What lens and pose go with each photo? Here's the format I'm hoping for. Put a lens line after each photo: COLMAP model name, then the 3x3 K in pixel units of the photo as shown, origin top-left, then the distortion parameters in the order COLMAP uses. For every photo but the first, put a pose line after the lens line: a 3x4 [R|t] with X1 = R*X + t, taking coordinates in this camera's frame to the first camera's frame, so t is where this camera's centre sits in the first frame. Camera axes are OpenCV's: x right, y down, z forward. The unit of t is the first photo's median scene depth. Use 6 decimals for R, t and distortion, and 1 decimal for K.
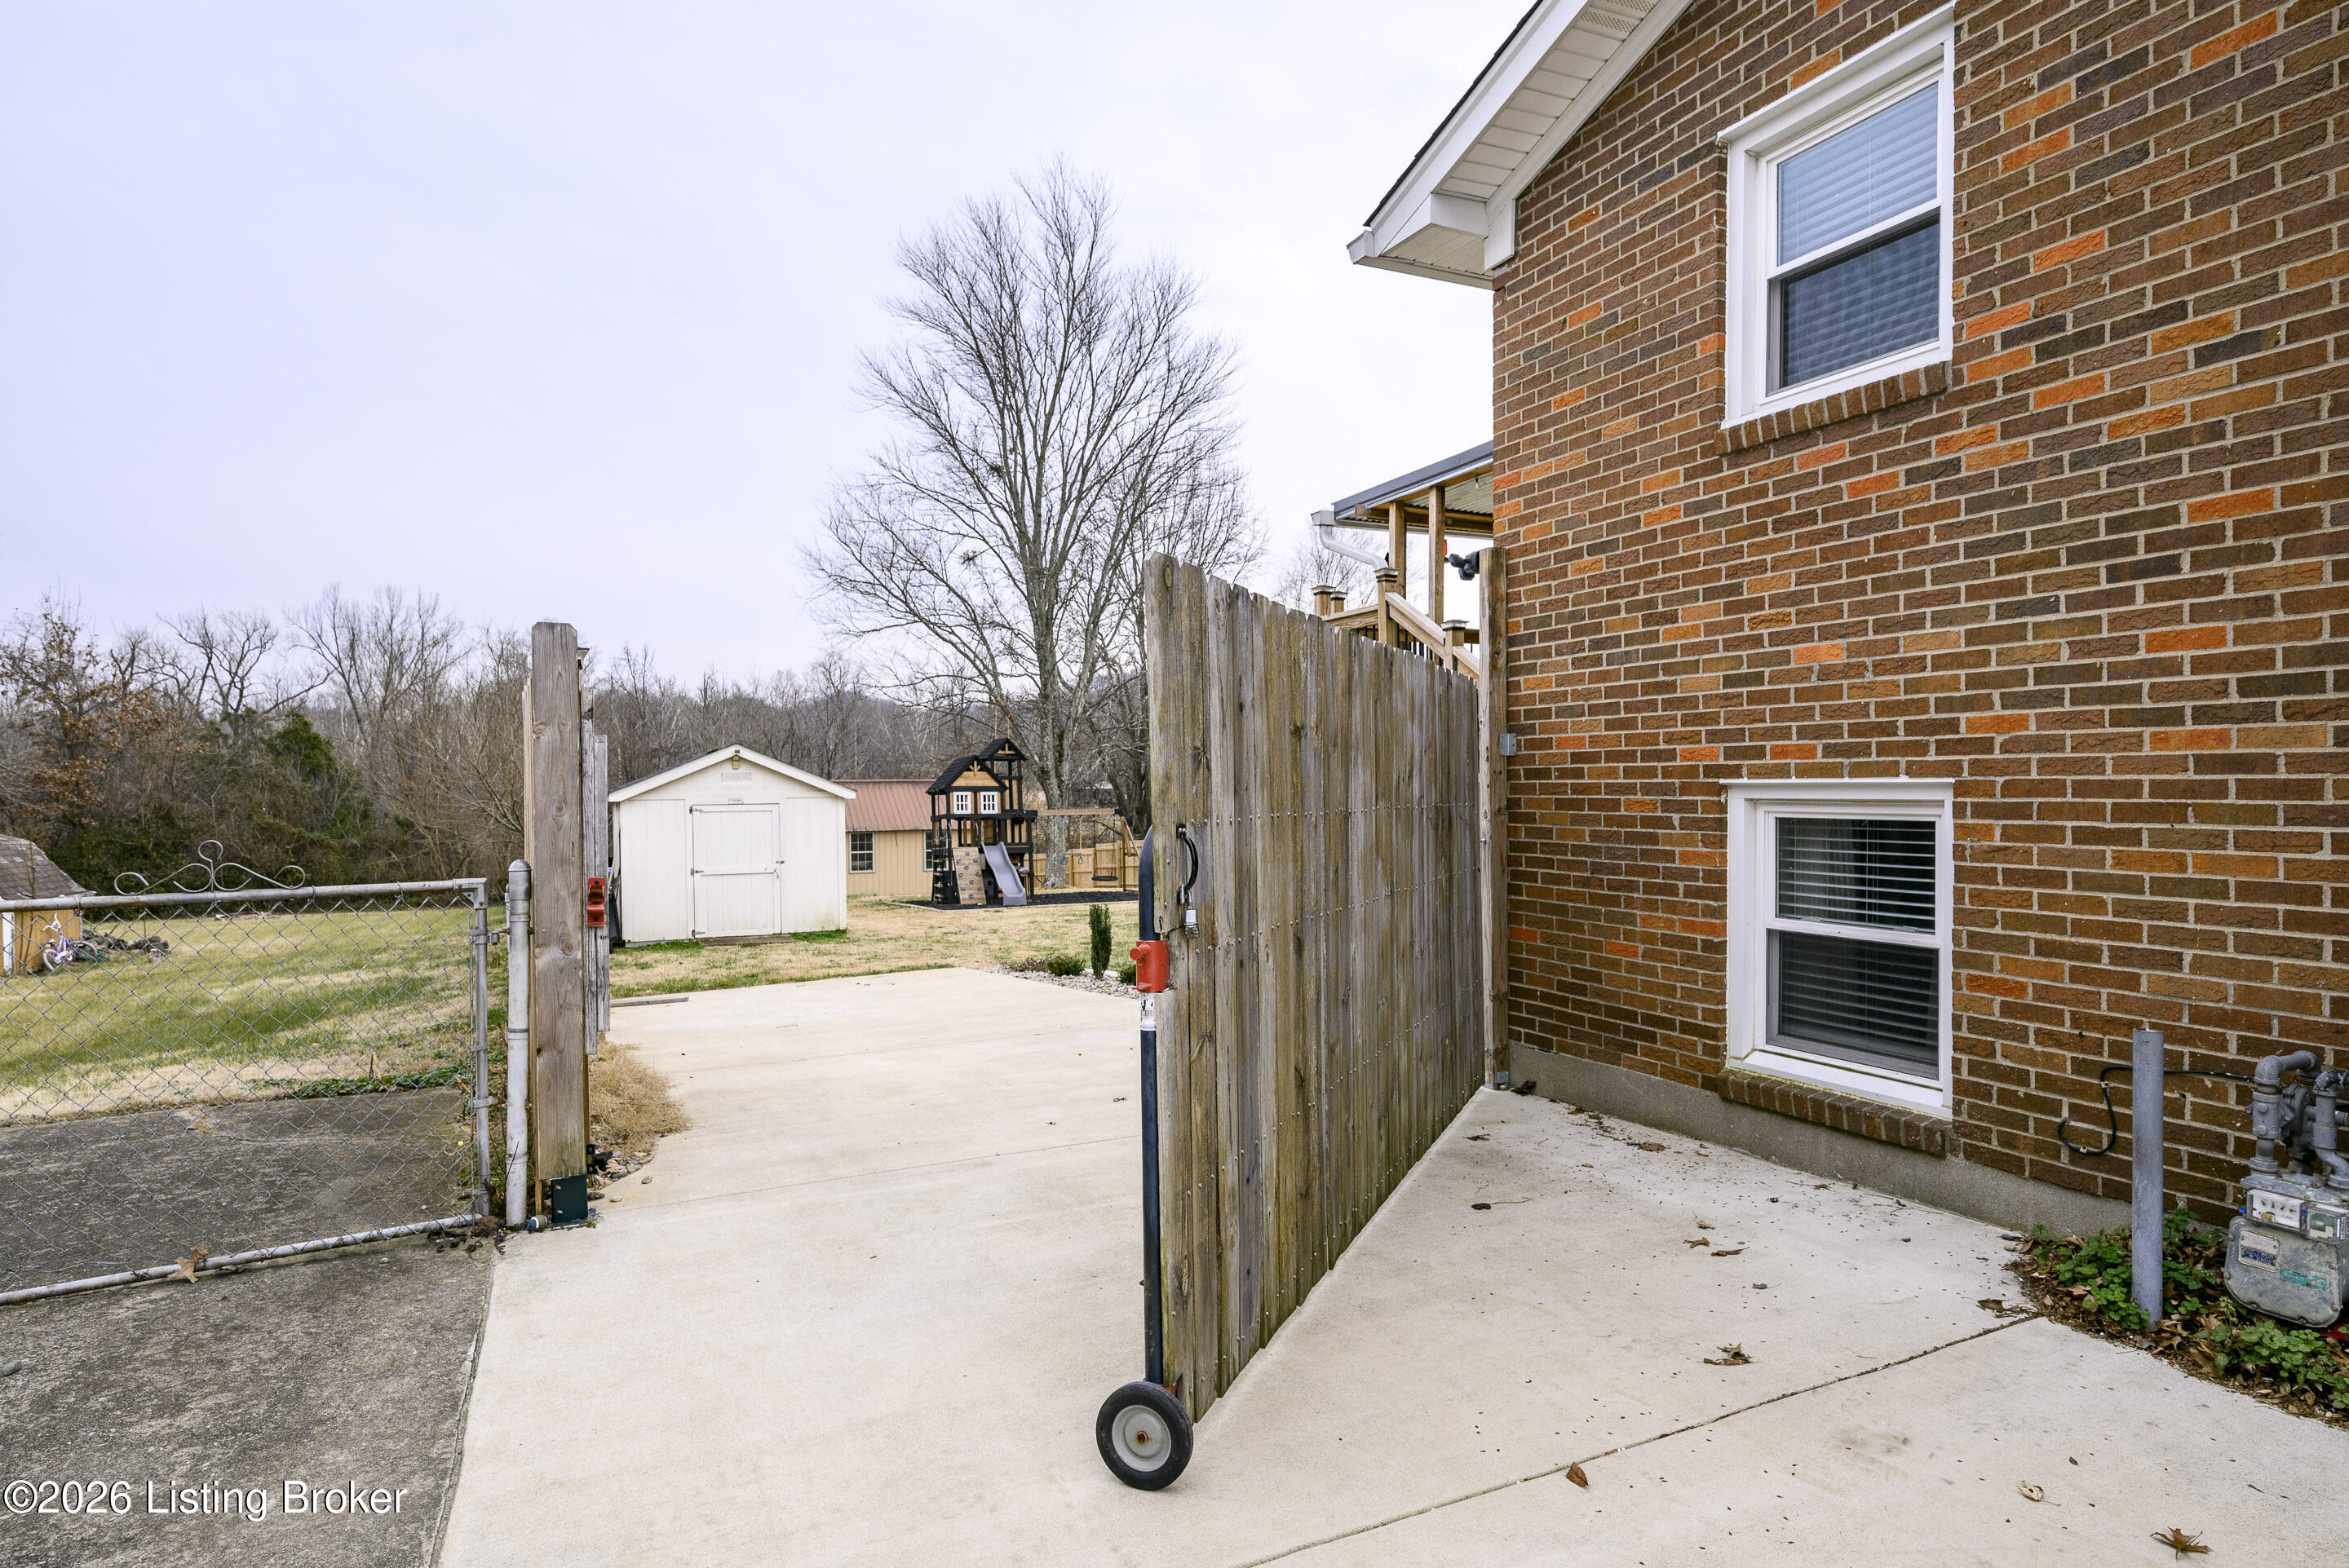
lens RADIAL K [[1279.3, 0, 1178.4], [0, 1279.3, 791.7], [0, 0, 1]] dist [-0.003483, -0.000022]
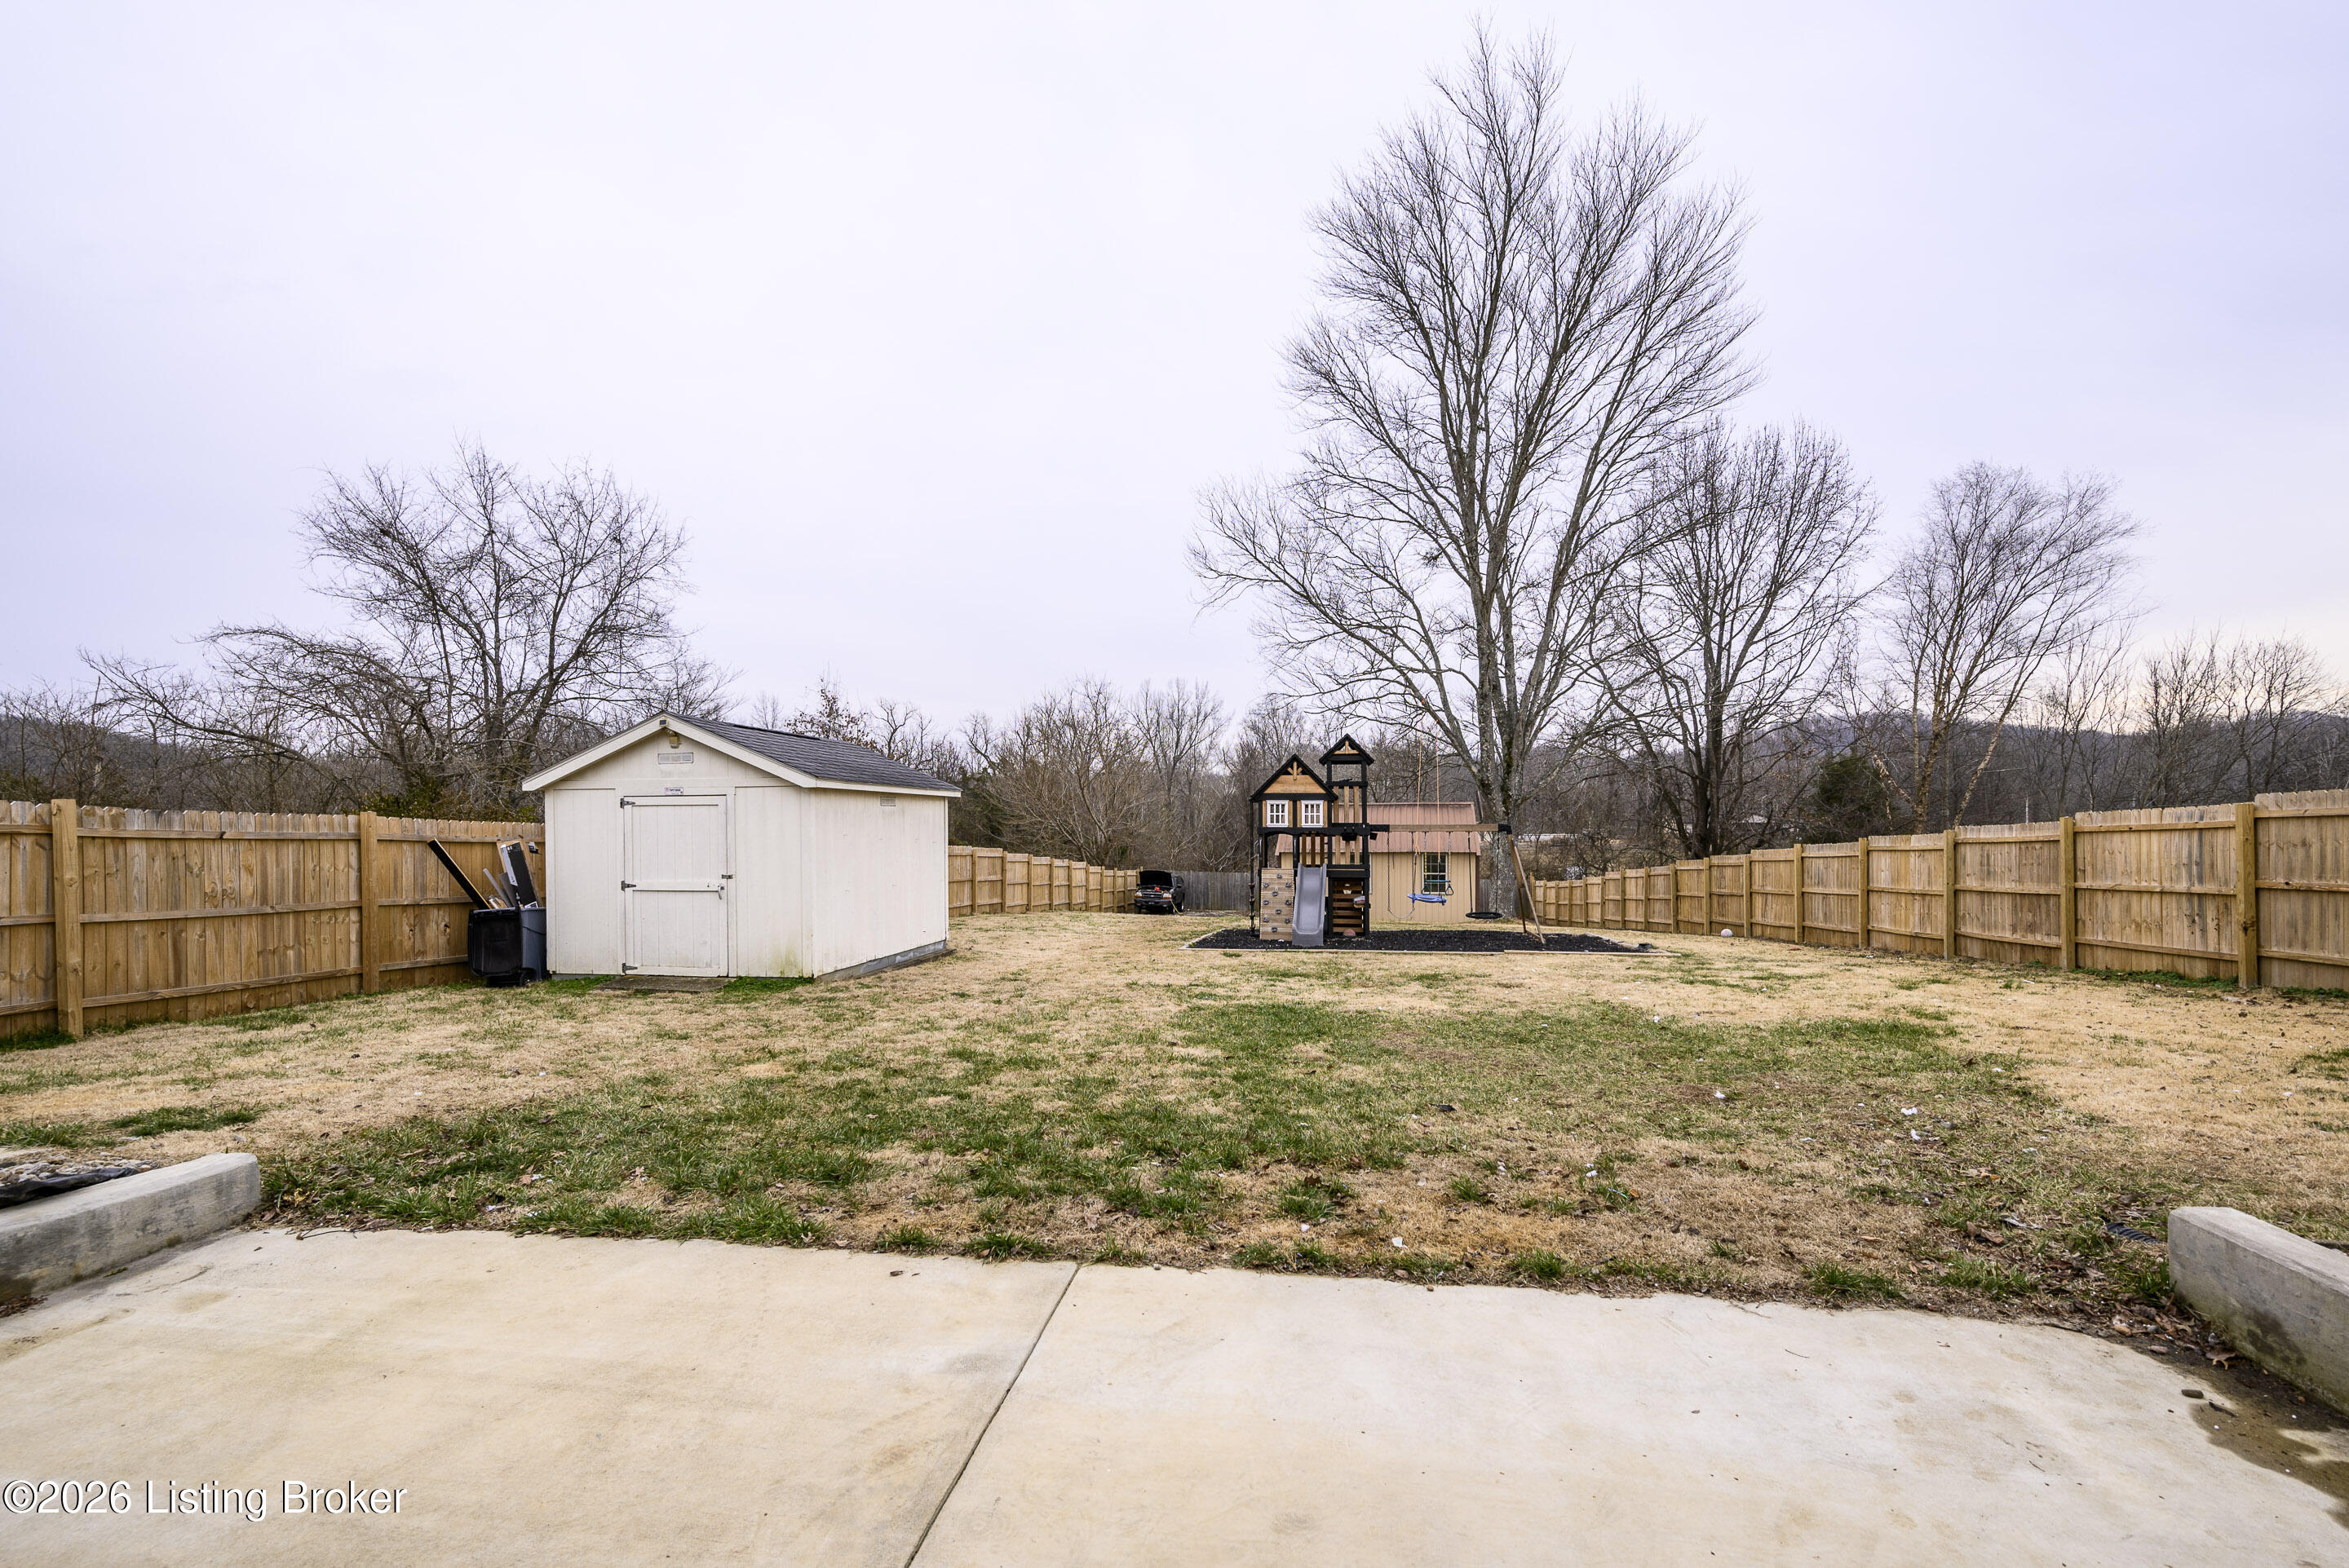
lens RADIAL K [[996.5, 0, 1183.9], [0, 996.5, 844.2], [0, 0, 1]] dist [-0.000394, 0.000058]
pose [[0.828795, 0.016754, -0.559301, 0.135274], [-0.005847, 0.999756, 0.021283, 0.014697], [0.559522, -0.014369, 0.828691, 0.434573]]
